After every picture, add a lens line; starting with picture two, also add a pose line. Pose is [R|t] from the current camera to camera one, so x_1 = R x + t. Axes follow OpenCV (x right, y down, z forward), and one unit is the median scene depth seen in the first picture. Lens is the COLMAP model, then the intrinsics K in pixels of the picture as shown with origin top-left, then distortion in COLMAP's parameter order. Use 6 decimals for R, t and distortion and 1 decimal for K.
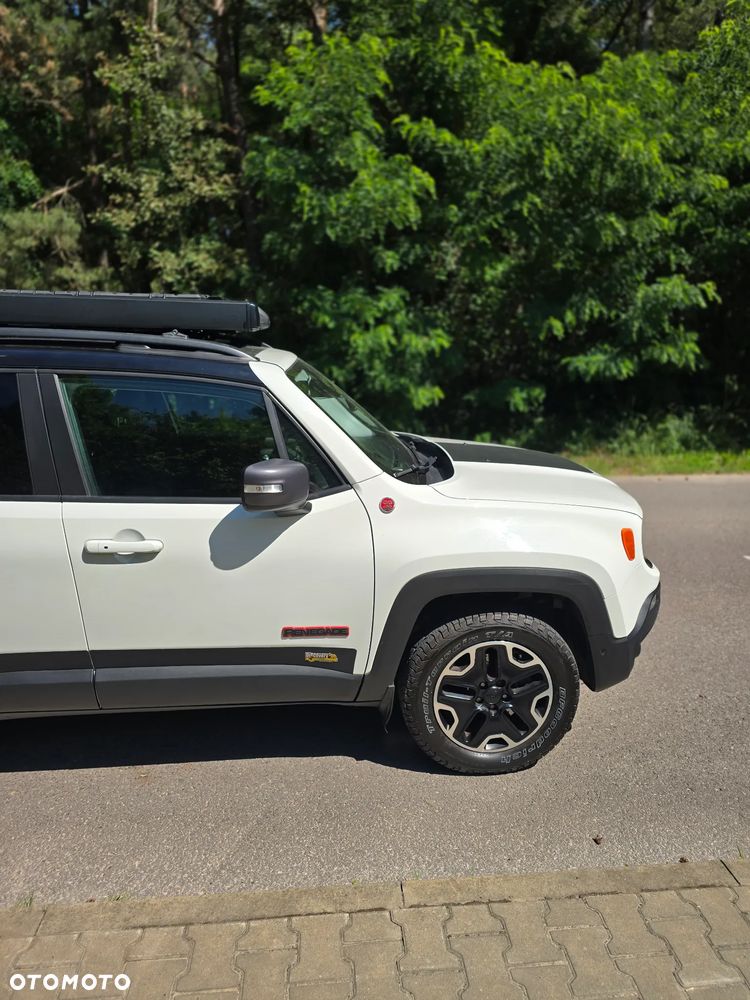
lens RADIAL K [[668.1, 0, 375.0], [0, 668.1, 500.0], [0, 0, 1]] dist [0.049385, -0.055927]
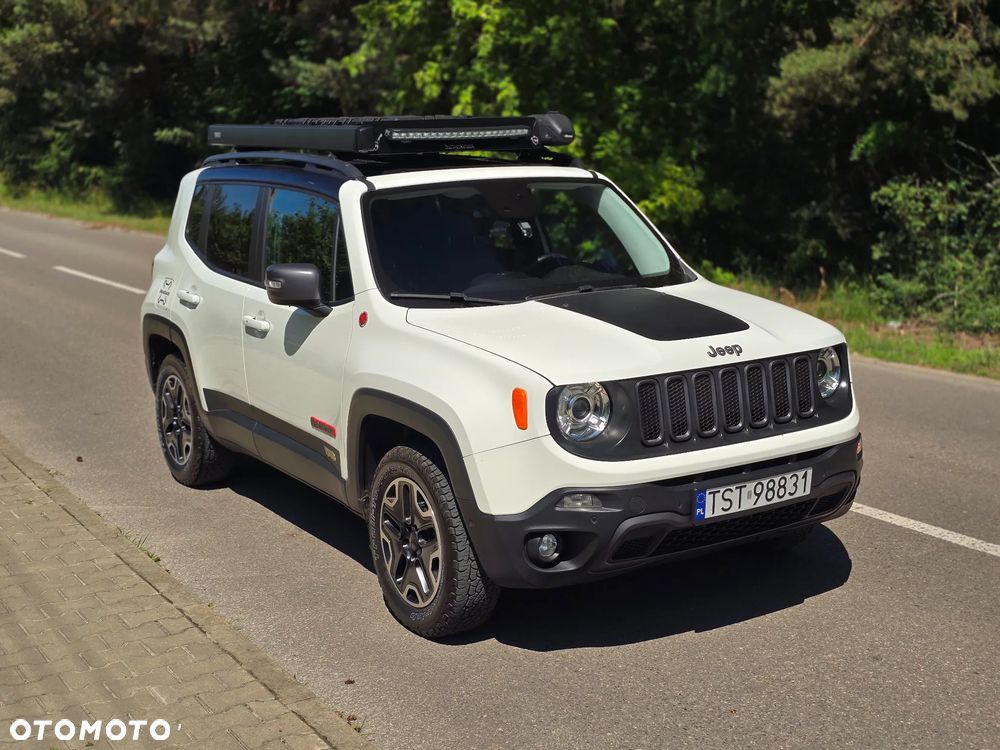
lens RADIAL K [[1340.3, 0, 512.8], [0, 1340.3, 372.2], [0, 0, 1]] dist [0.174471, -0.546660]
pose [[0.451412, 0.145801, -0.880323, 1.887388], [-0.194578, 0.978903, 0.062353, -0.083326], [0.870842, 0.143145, 0.470259, 0.214580]]
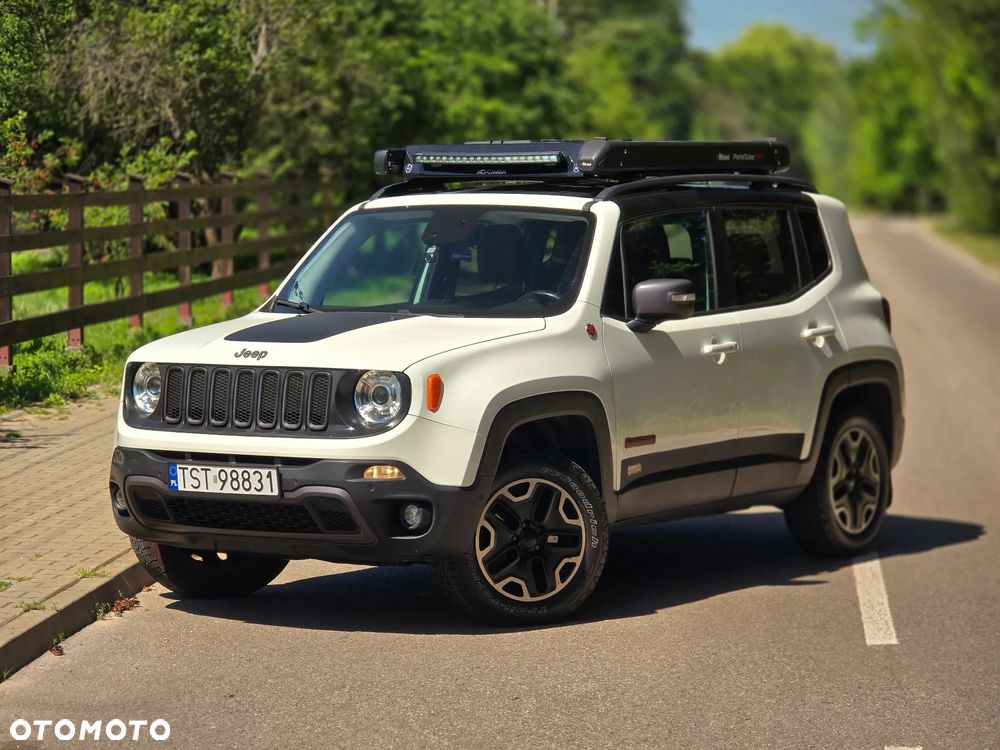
lens RADIAL K [[3452.7, 0, 500.0], [0, 3452.7, 375.0], [0, 0, 1]] dist [-0.012932, 1.614322]
pose [[-0.615756, 0.038470, -0.786997, 4.206521], [-0.201512, 0.957902, 0.204490, -1.138620], [0.761733, 0.284505, -0.582082, 4.552888]]
